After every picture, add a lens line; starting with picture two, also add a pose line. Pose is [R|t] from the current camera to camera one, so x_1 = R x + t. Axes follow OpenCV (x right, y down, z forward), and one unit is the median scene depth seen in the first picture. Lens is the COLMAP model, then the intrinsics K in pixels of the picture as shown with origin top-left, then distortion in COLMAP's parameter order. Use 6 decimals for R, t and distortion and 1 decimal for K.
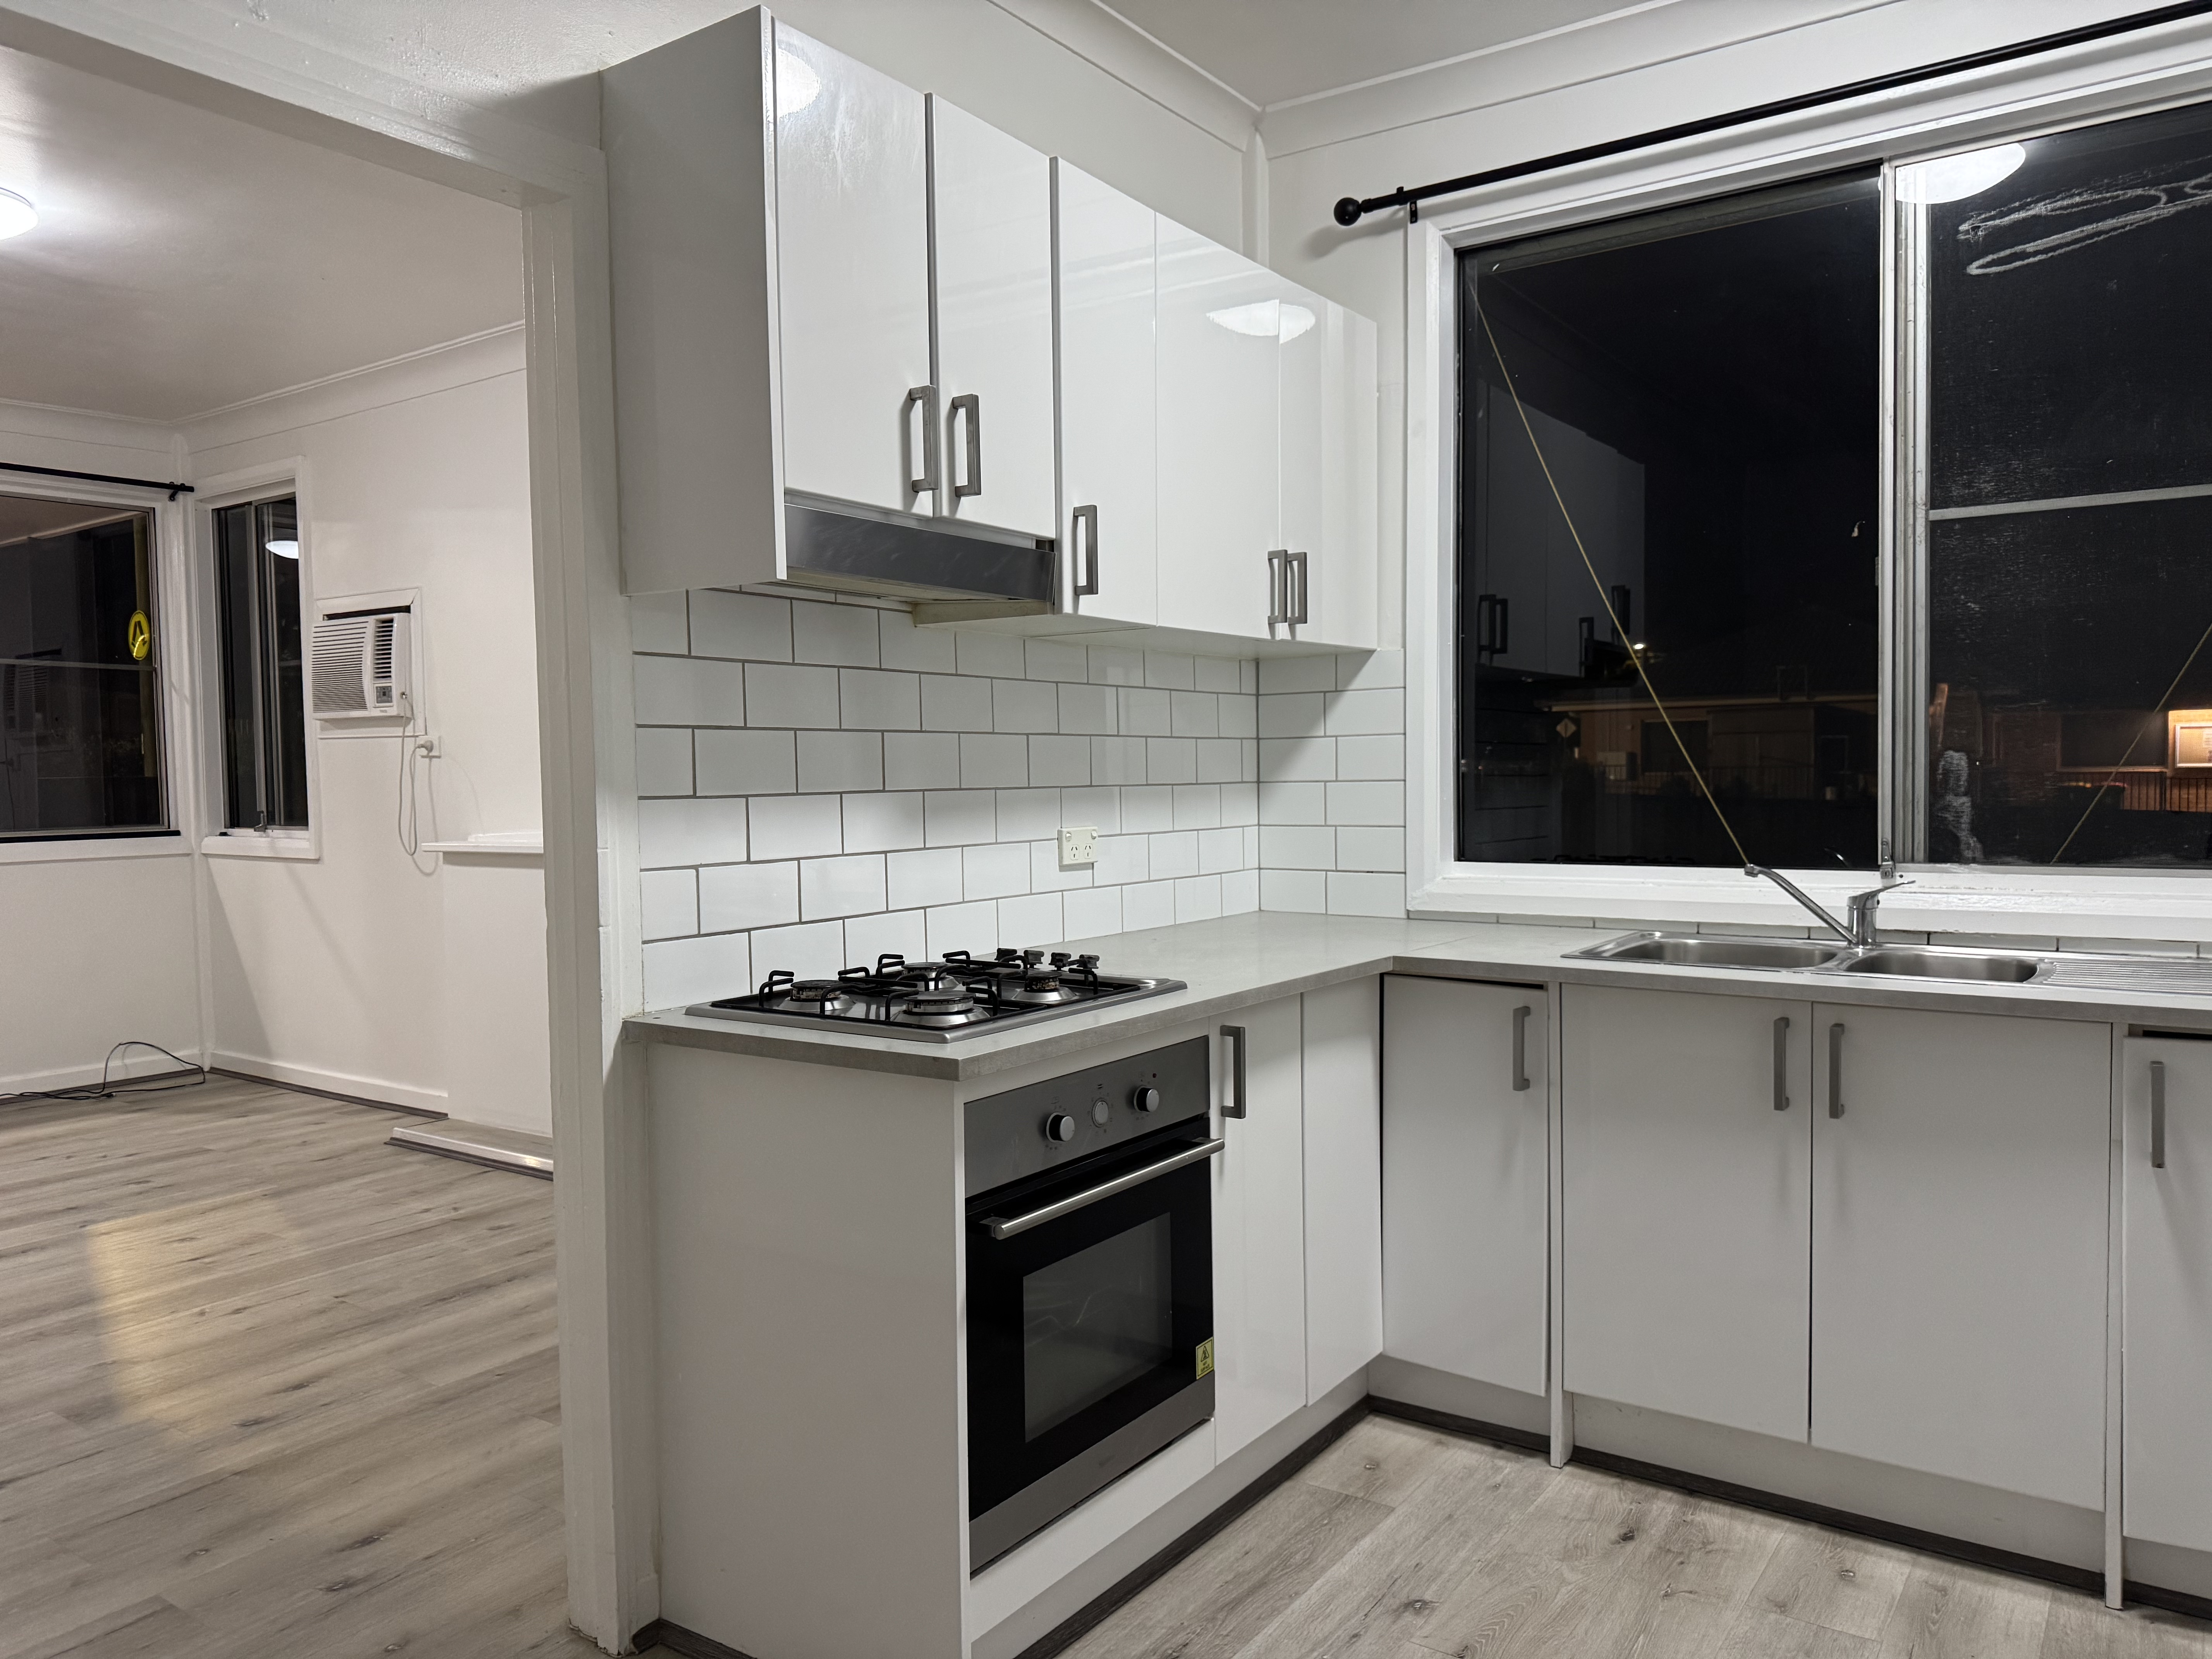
lens RADIAL K [[1594.8, 0, 1106.0], [0, 1594.8, 829.5], [0, 0, 1]] dist [0.110071, -0.115673]
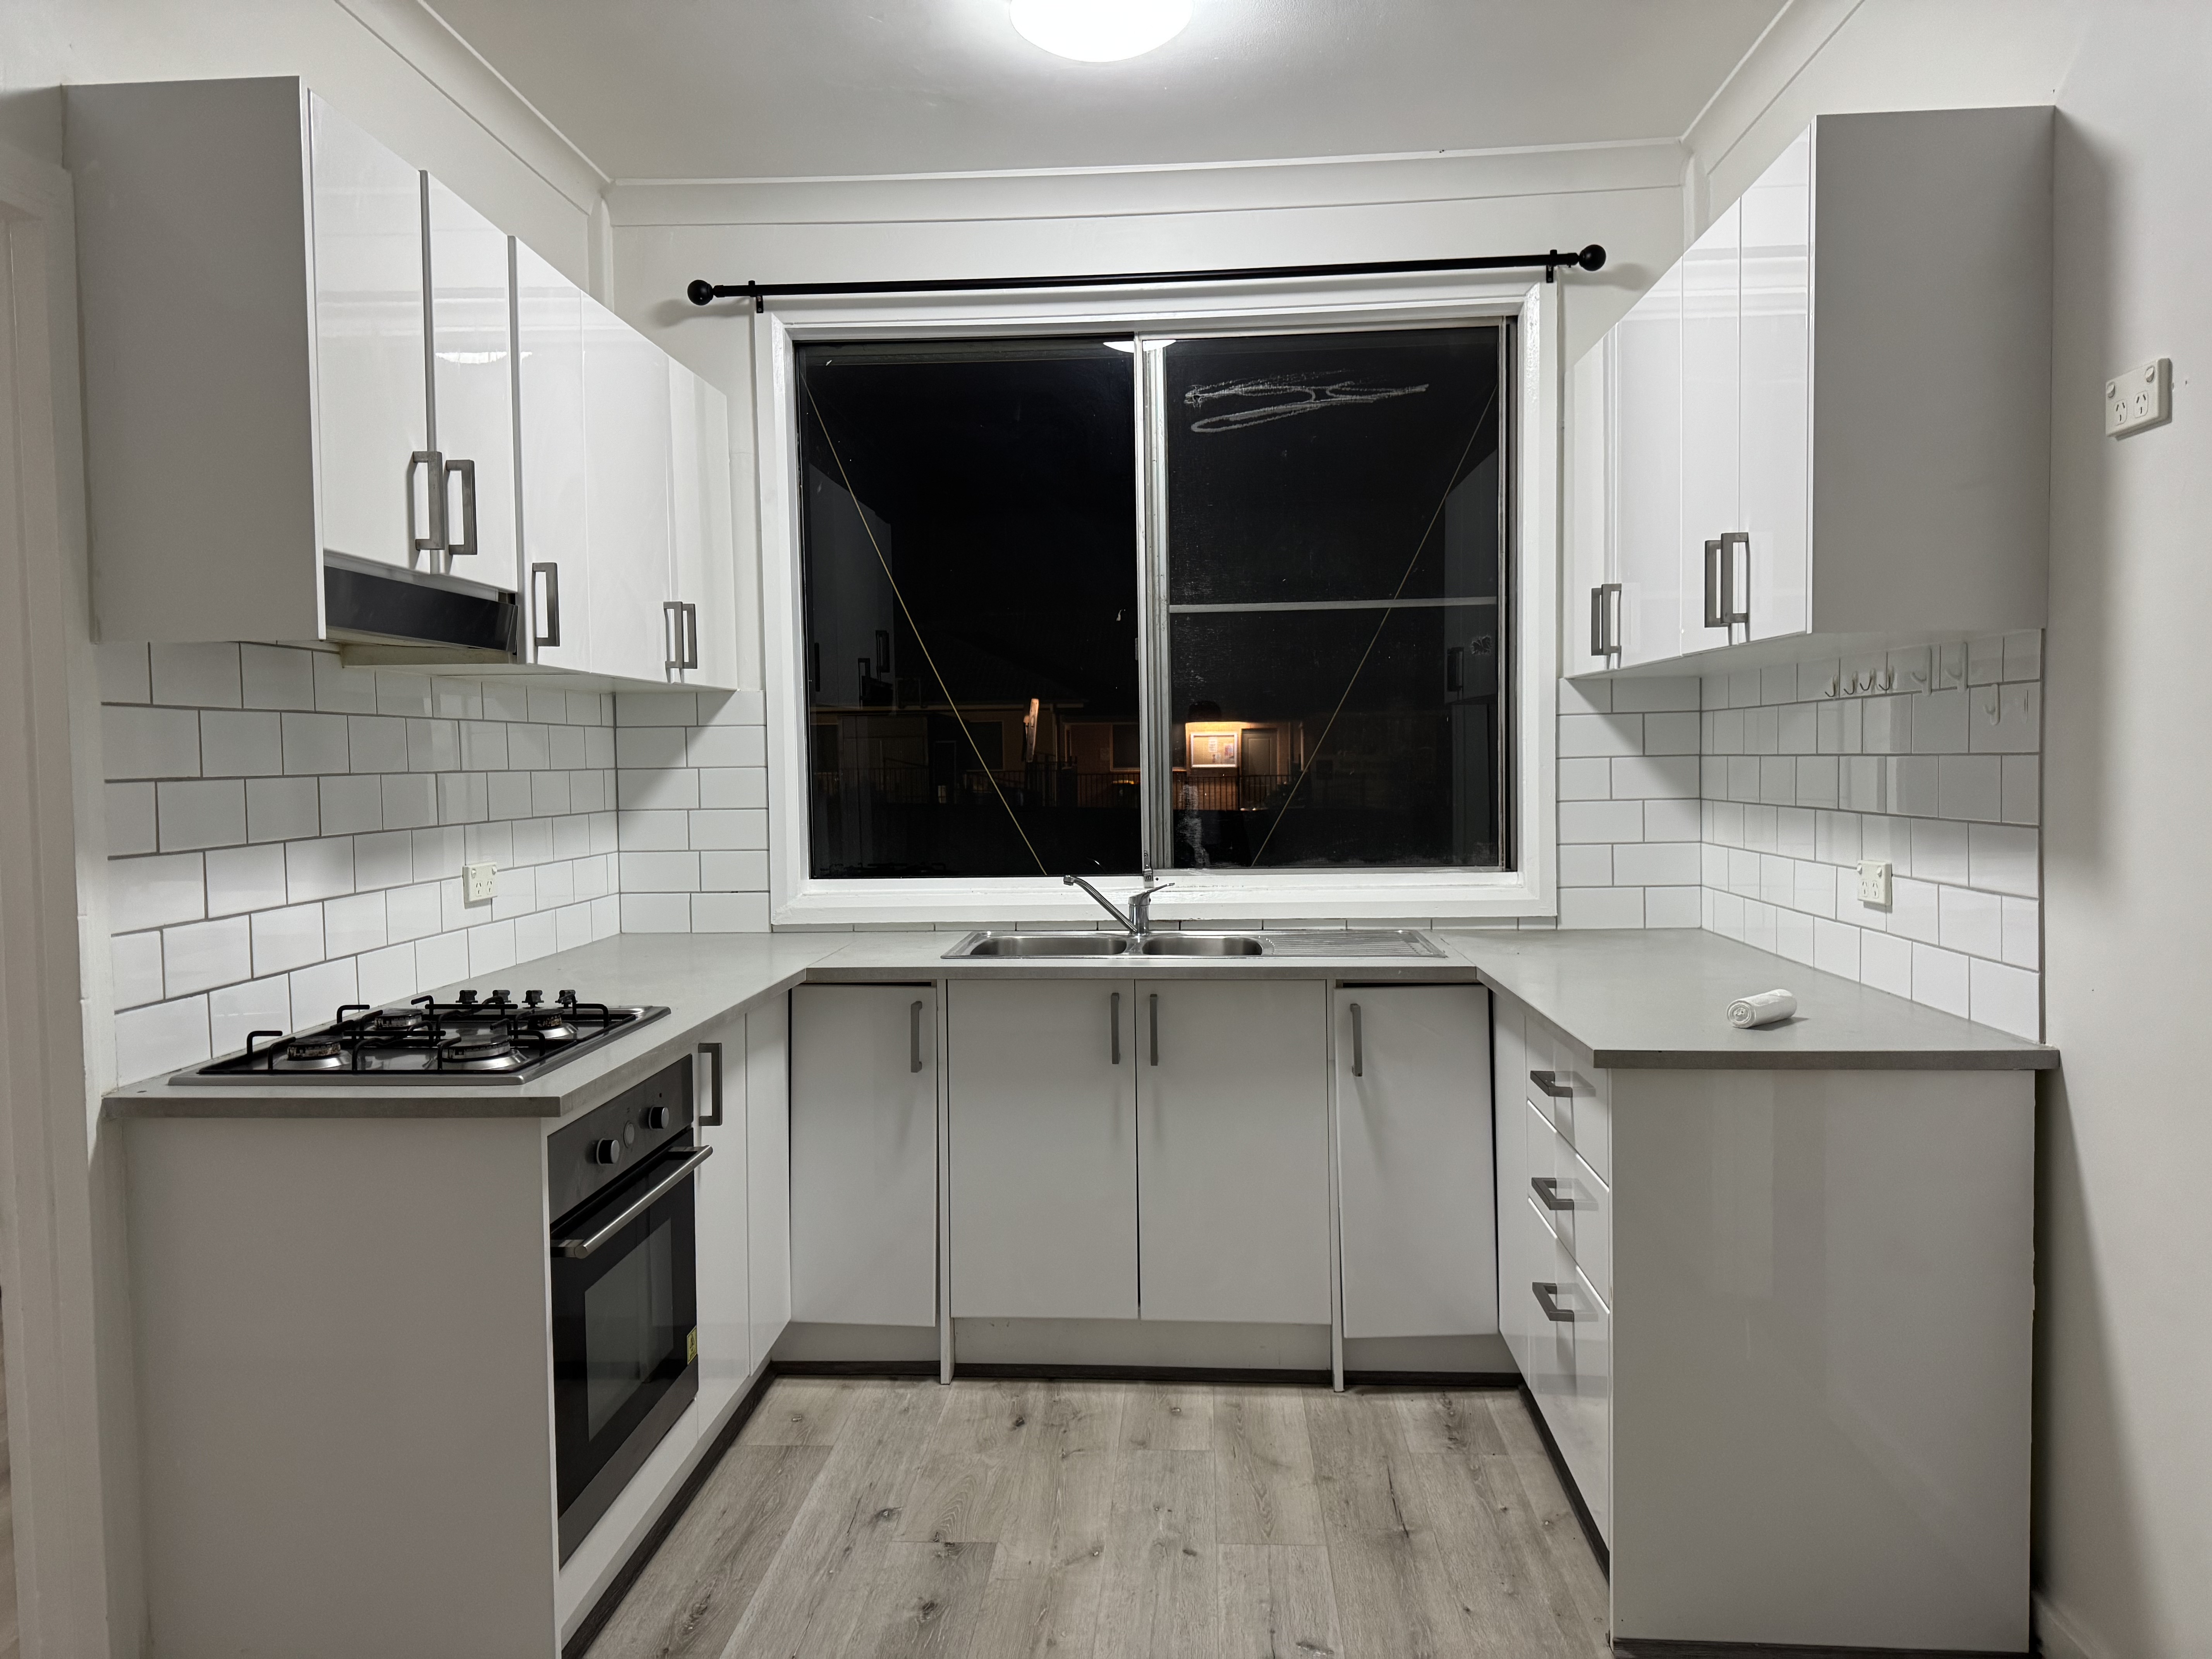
lens RADIAL K [[1576.7, 0, 1105.6], [0, 1576.7, 804.0], [0, 0, 1]] dist [0.118695, -0.112643]
pose [[0.857261, -0.014374, 0.514681, -0.258693], [0.021312, 0.999744, -0.007577, -0.029383], [-0.514440, 0.017465, 0.857348, -0.097854]]
